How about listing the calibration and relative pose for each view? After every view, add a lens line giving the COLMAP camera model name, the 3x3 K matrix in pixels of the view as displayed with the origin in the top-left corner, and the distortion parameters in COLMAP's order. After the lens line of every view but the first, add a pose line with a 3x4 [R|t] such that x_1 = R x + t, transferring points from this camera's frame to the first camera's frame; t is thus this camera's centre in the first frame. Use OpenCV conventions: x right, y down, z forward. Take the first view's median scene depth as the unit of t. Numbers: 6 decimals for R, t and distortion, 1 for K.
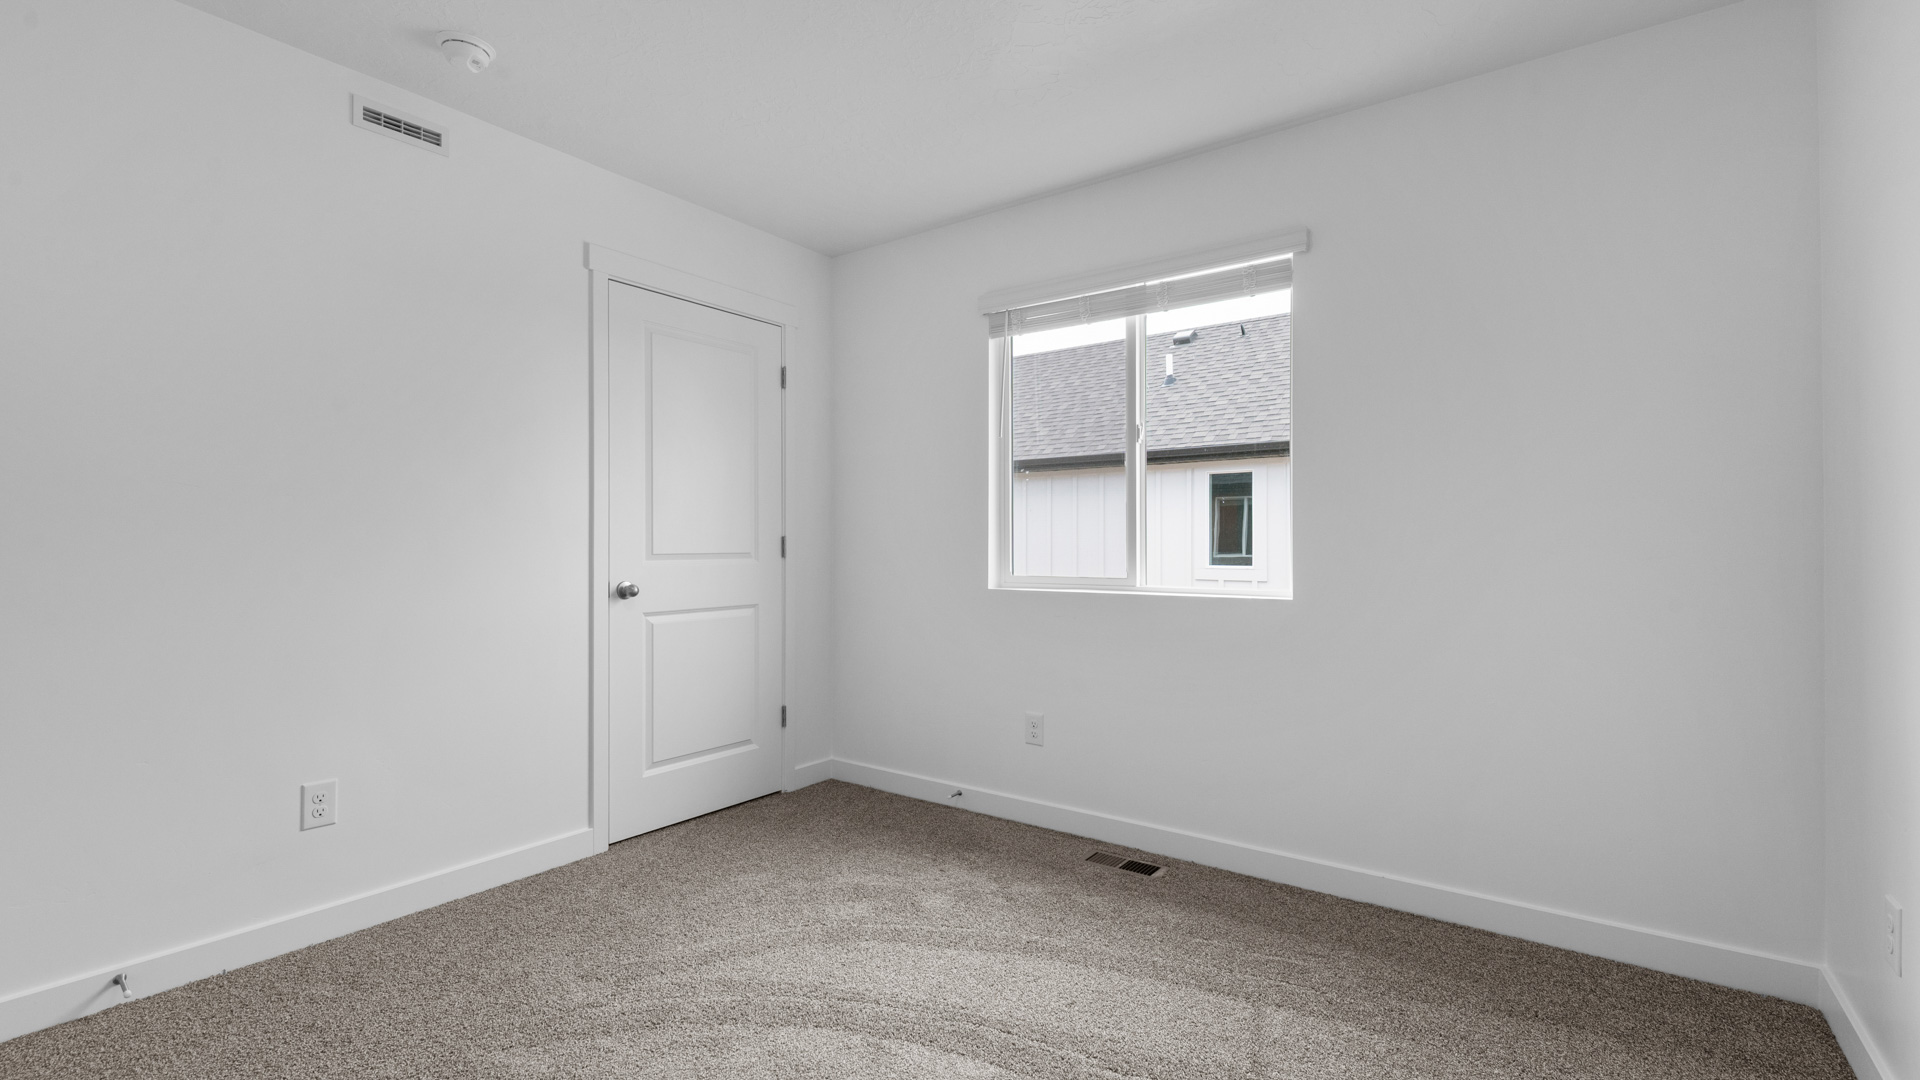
lens RADIAL K [[864.4, 0, 960.0], [0, 864.4, 540.0], [0, 0, 1]] dist [0.001126, 0.000105]
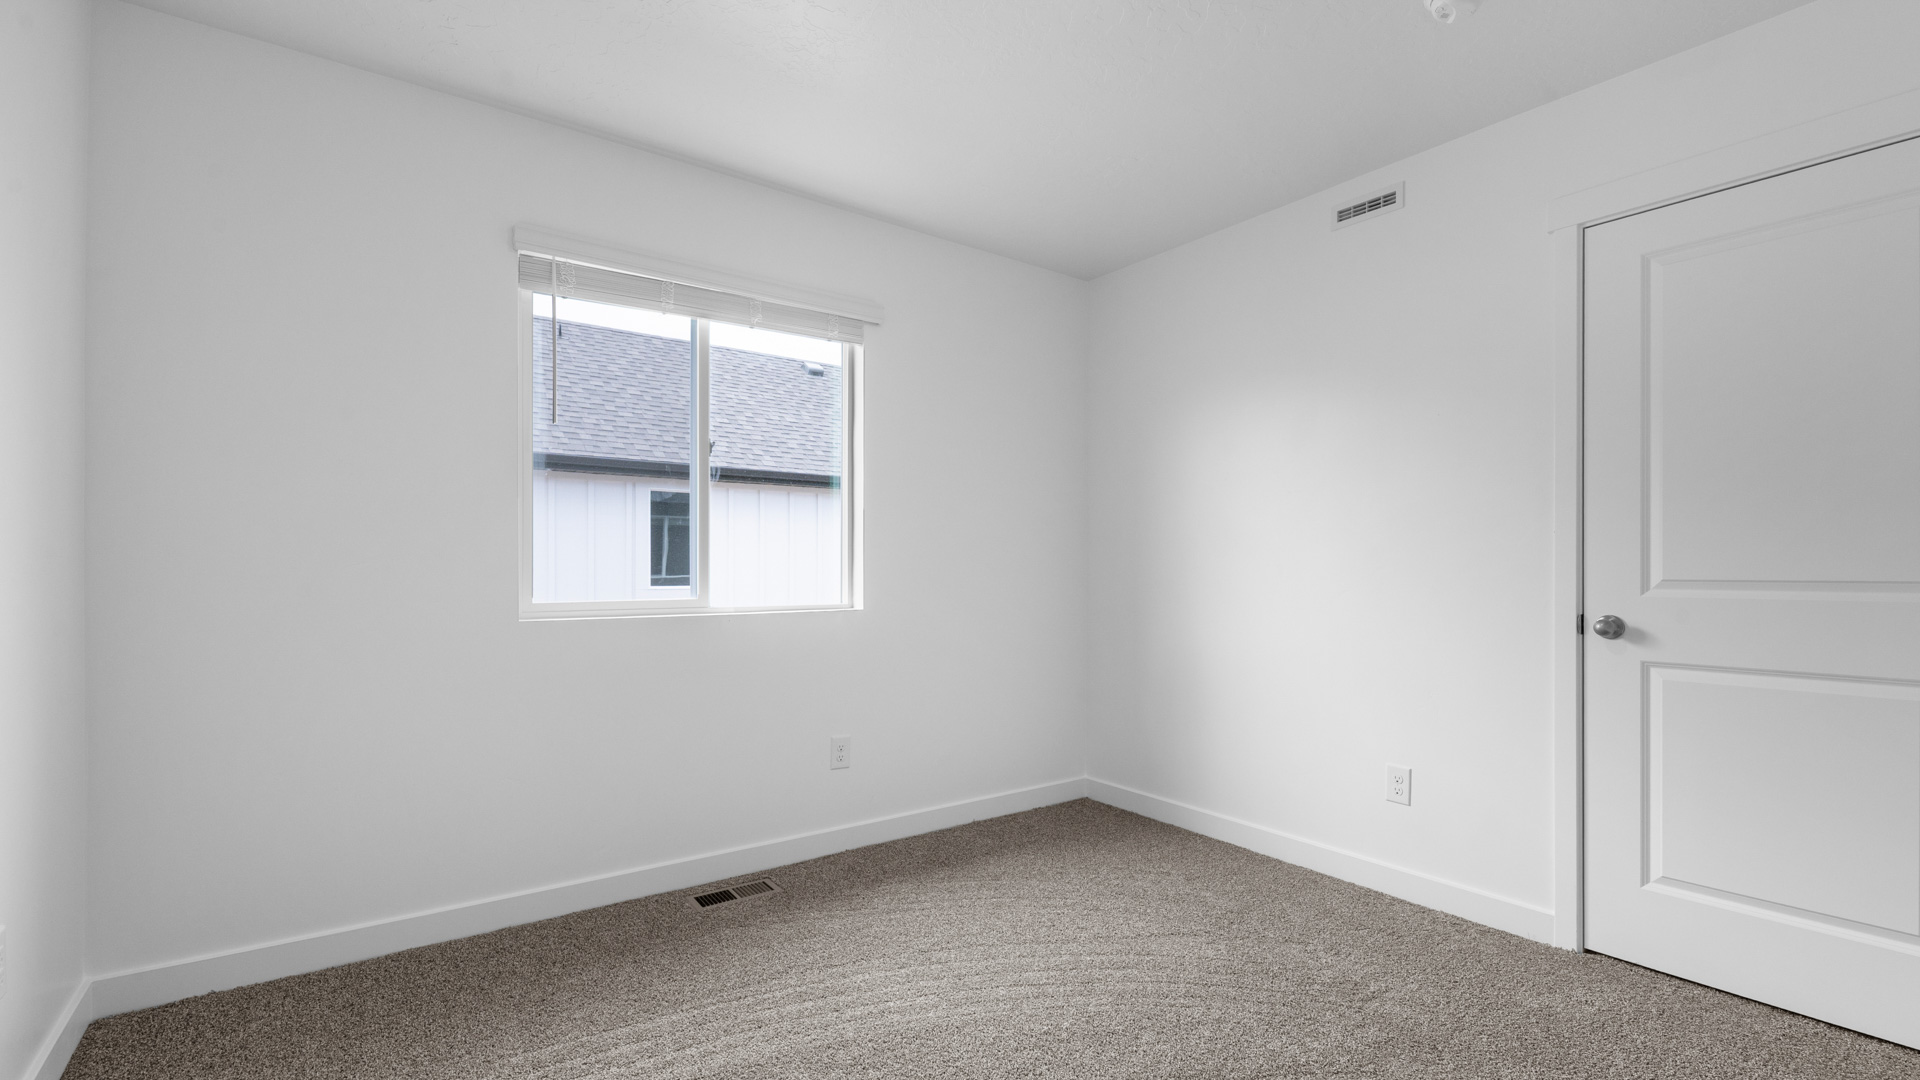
lens RADIAL K [[842.3, 0, 963.3], [0, 842.3, 563.1], [0, 0, 1]] dist [-0.003045, -0.000502]
pose [[0.289091, 0.002661, 0.957298, -0.557120], [-0.005580, 0.999984, -0.001095, 0.004237], [-0.957285, -0.005025, 0.289101, 0.423365]]
